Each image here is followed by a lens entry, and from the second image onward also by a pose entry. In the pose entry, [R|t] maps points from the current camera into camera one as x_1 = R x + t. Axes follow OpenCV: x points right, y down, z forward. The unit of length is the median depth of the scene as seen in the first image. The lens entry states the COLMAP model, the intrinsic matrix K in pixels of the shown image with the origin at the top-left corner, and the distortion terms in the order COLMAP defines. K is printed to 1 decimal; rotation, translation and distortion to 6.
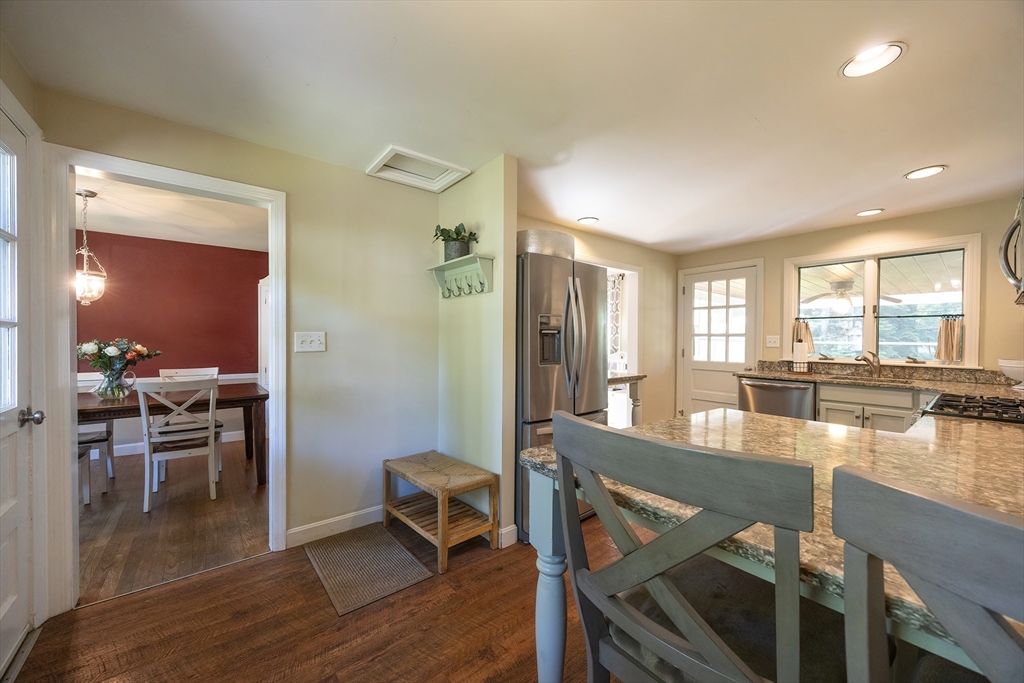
lens RADIAL K [[396.8, 0, 518.0], [0, 396.8, 341.2], [0, 0, 1]] dist [0.001700, 0.000043]
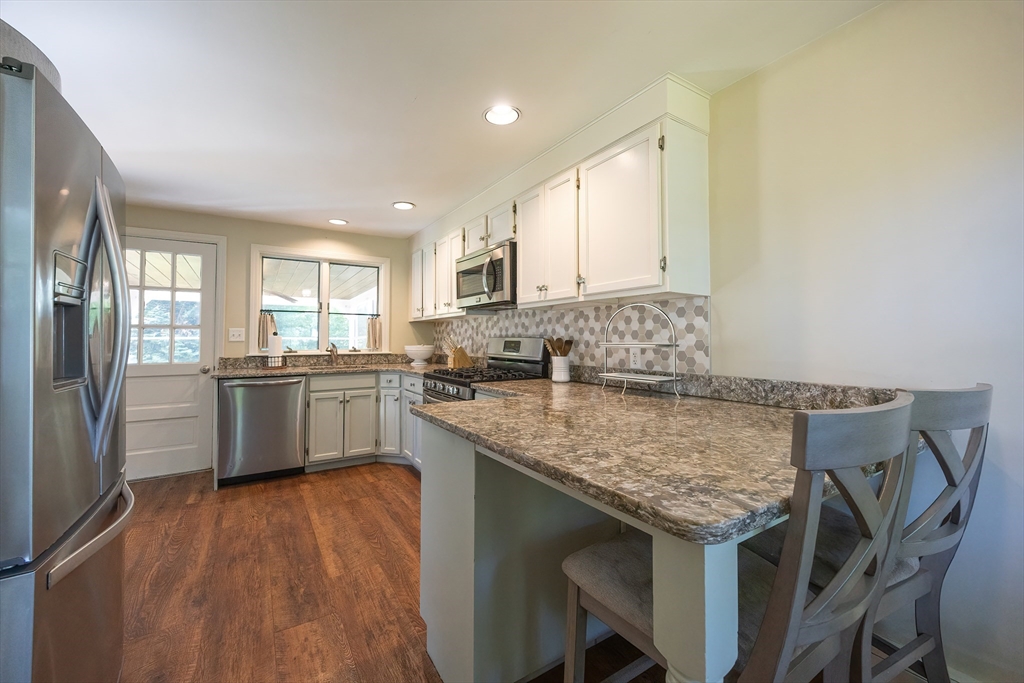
lens RADIAL K [[396.8, 0, 493.3], [0, 396.8, 330.0], [0, 0, 1]] dist [0.001700, 0.000043]
pose [[0.141940, 0.015627, 0.989752, -0.166031], [0.010035, 0.999801, -0.017225, 0.012527], [-0.989824, 0.012377, 0.141755, 0.369952]]
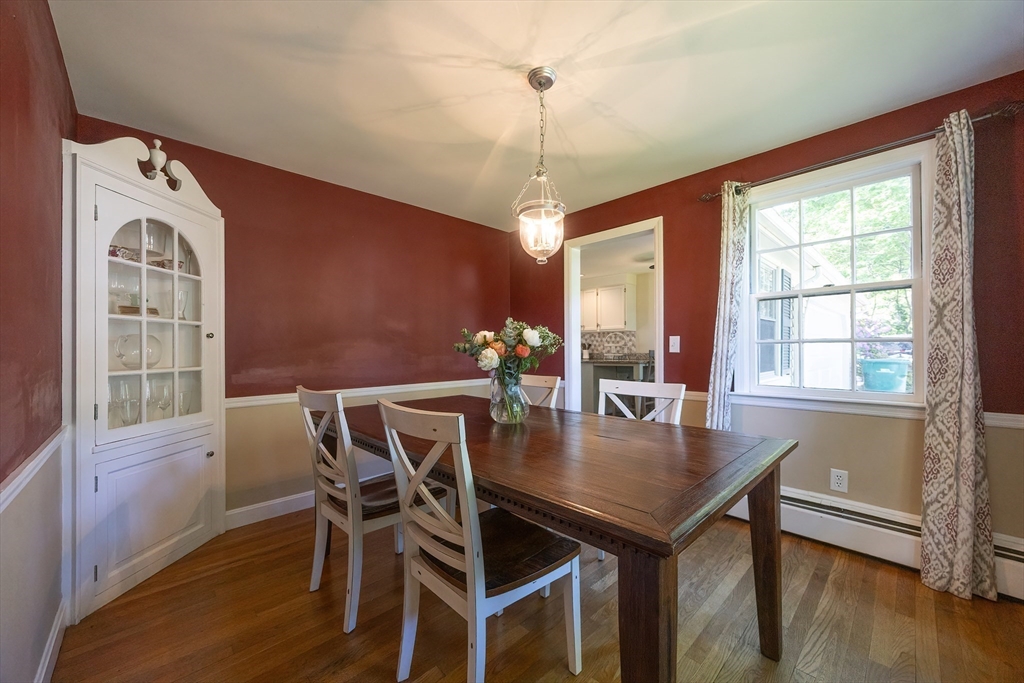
lens RADIAL K [[396.8, 0, 504.2], [0, 396.8, 347.0], [0, 0, 1]] dist [0.001700, 0.000043]
pose [[-0.078904, 0.002967, 0.996878, -1.411850], [0.009452, 0.999953, -0.002228, 0.034306], [-0.996837, 0.009247, -0.078929, 0.922538]]
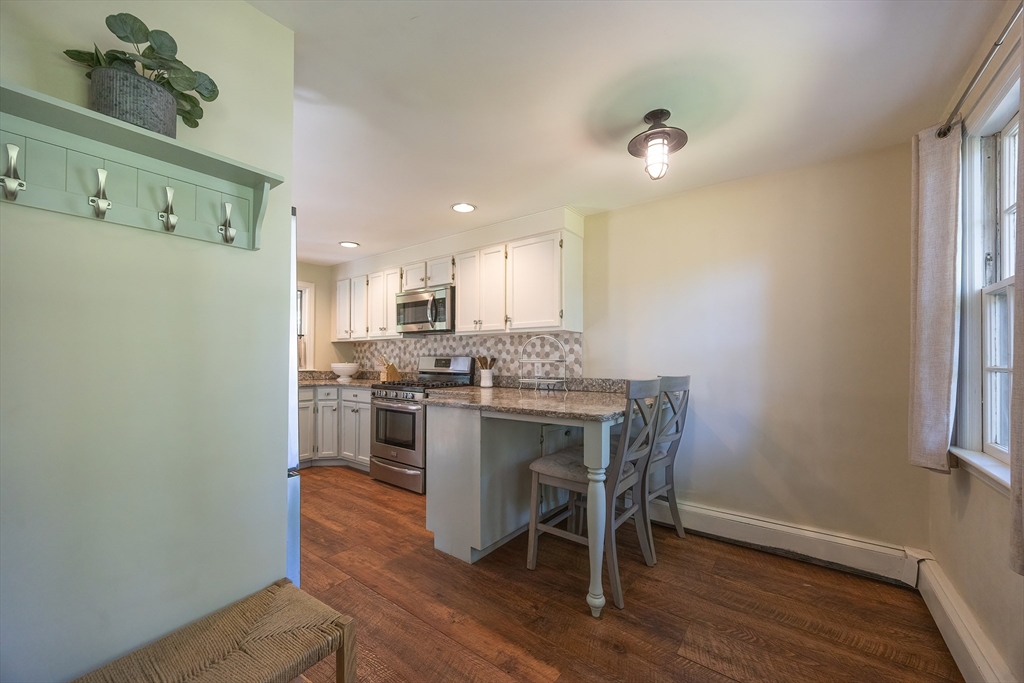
lens RADIAL K [[396.8, 0, 502.2], [0, 396.8, 355.9], [0, 0, 1]] dist [0.001700, 0.000043]
pose [[-0.224195, 0.002149, 0.974542, -0.447571], [0.004520, 0.999989, -0.001165, 0.015205], [-0.974534, 0.004144, -0.224203, 0.541645]]
